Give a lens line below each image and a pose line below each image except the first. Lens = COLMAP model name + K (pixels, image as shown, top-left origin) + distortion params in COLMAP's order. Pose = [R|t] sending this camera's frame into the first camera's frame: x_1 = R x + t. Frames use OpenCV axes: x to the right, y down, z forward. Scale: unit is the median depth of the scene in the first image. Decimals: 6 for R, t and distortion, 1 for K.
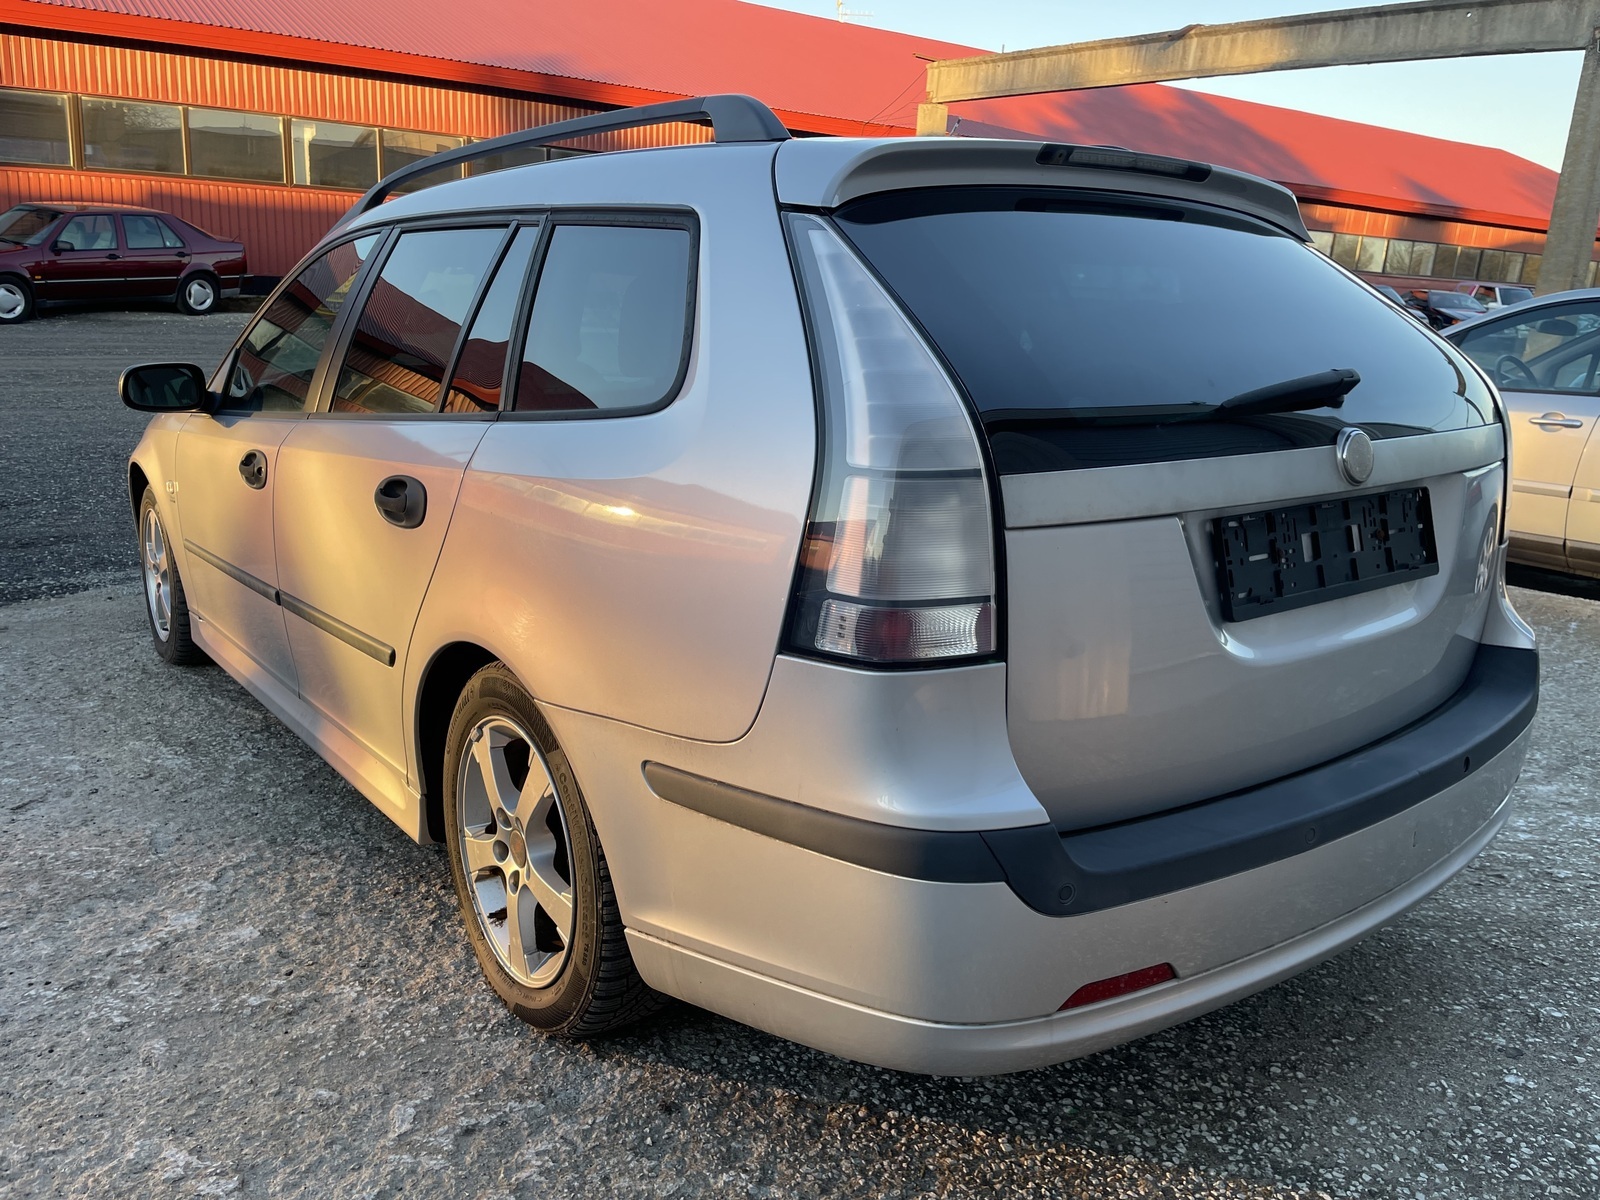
lens RADIAL K [[1307.6, 0, 797.3], [0, 1307.6, 540.2], [0, 0, 1]] dist [0.079371, -0.126892]
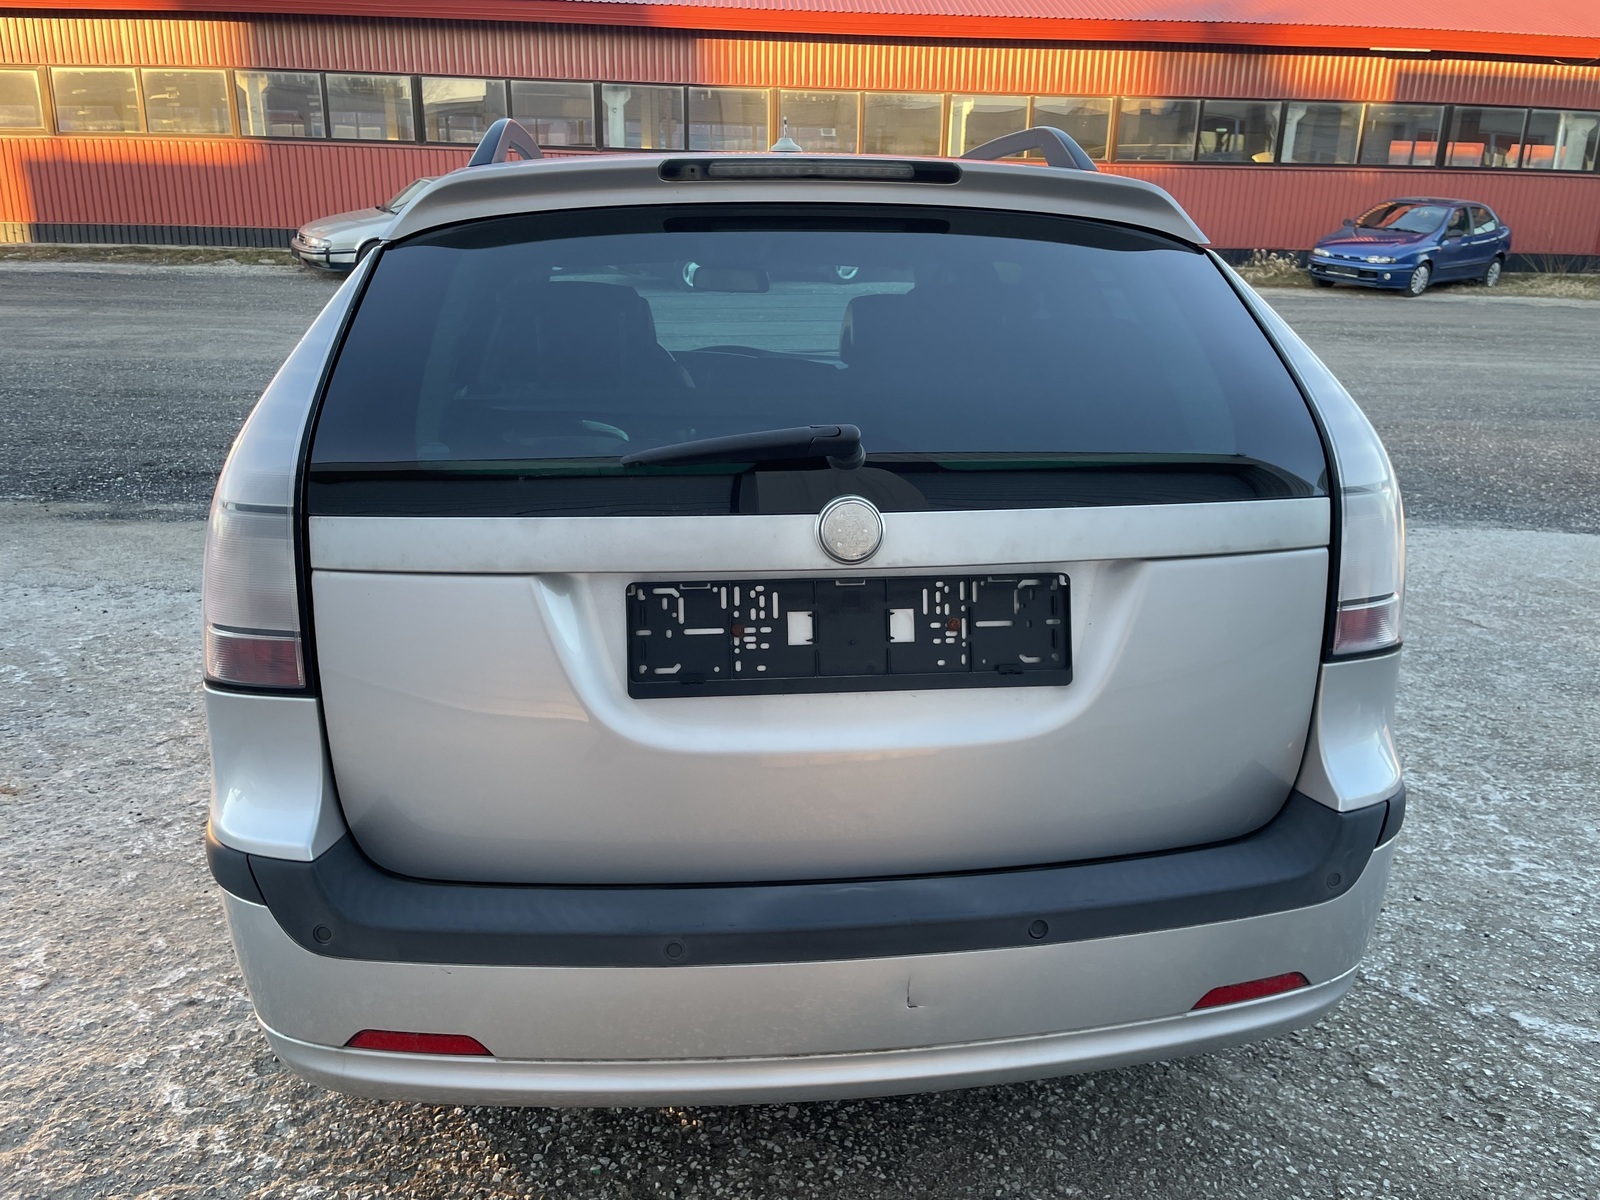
lens RADIAL K [[1307.6, 0, 797.3], [0, 1307.6, 540.2], [0, 0, 1]] dist [0.079371, -0.126892]
pose [[0.825052, 0.104103, -0.555384, 0.837929], [-0.083142, 0.994550, 0.062910, -0.102711], [0.558906, -0.005729, 0.829211, 0.291845]]
